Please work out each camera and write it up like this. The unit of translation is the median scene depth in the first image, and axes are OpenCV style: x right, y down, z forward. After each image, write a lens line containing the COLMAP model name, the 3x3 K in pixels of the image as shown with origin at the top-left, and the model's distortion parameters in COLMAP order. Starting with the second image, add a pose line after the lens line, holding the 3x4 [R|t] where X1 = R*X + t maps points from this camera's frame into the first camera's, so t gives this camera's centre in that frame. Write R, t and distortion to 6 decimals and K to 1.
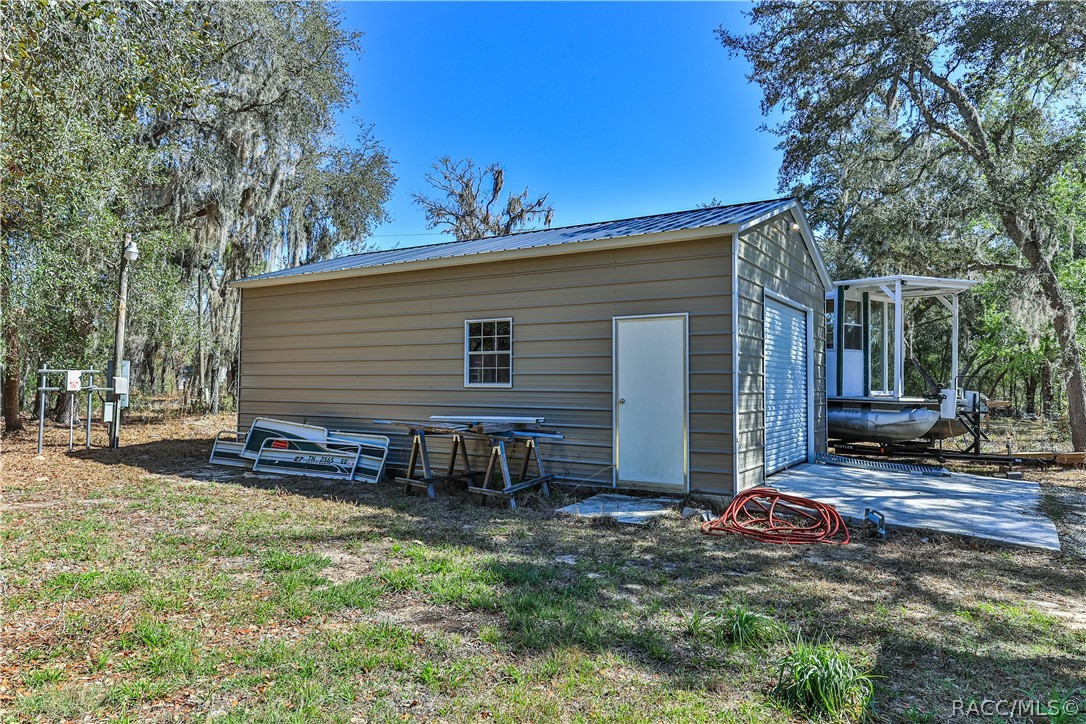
lens RADIAL K [[708.1, 0, 539.5], [0, 708.1, 359.4], [0, 0, 1]] dist [0.010402, 0.000854]
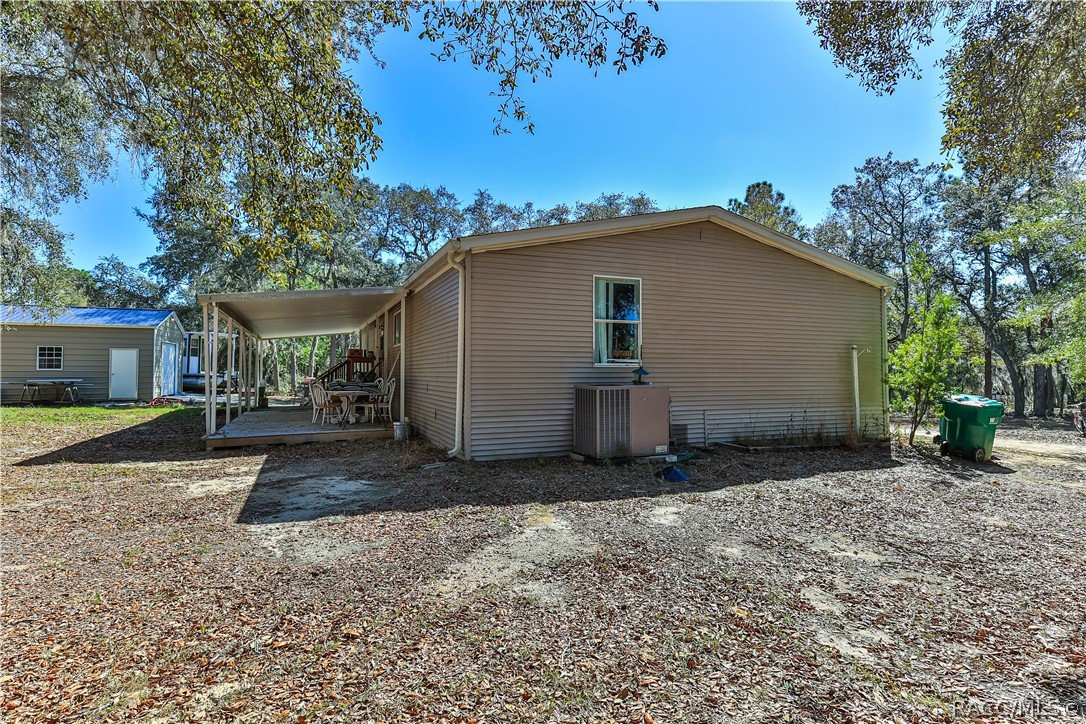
lens RADIAL K [[566.6, 0, 541.2], [0, 566.6, 354.0], [0, 0, 1]] dist [0.008390, 0.000651]
pose [[0.593747, 0.023015, 0.804323, -0.661833], [-0.031023, 0.999502, -0.005699, -0.065245], [-0.804054, -0.021569, 0.594165, -1.732288]]
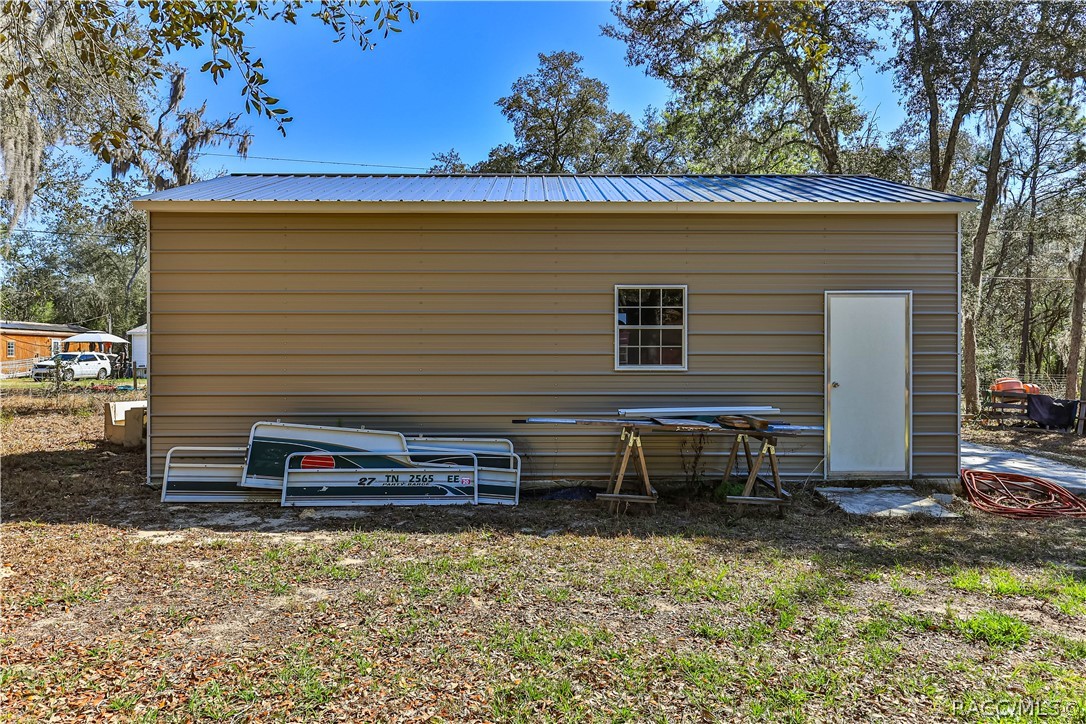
lens RADIAL K [[753.0, 0, 540.4], [0, 753.0, 360.4], [0, 0, 1]] dist [0.009246, 0.000237]
pose [[0.842222, -0.013677, 0.538957, -0.568415], [-0.014669, 0.998727, 0.048268, -0.010210], [-0.538931, -0.048558, 0.840949, 0.310211]]
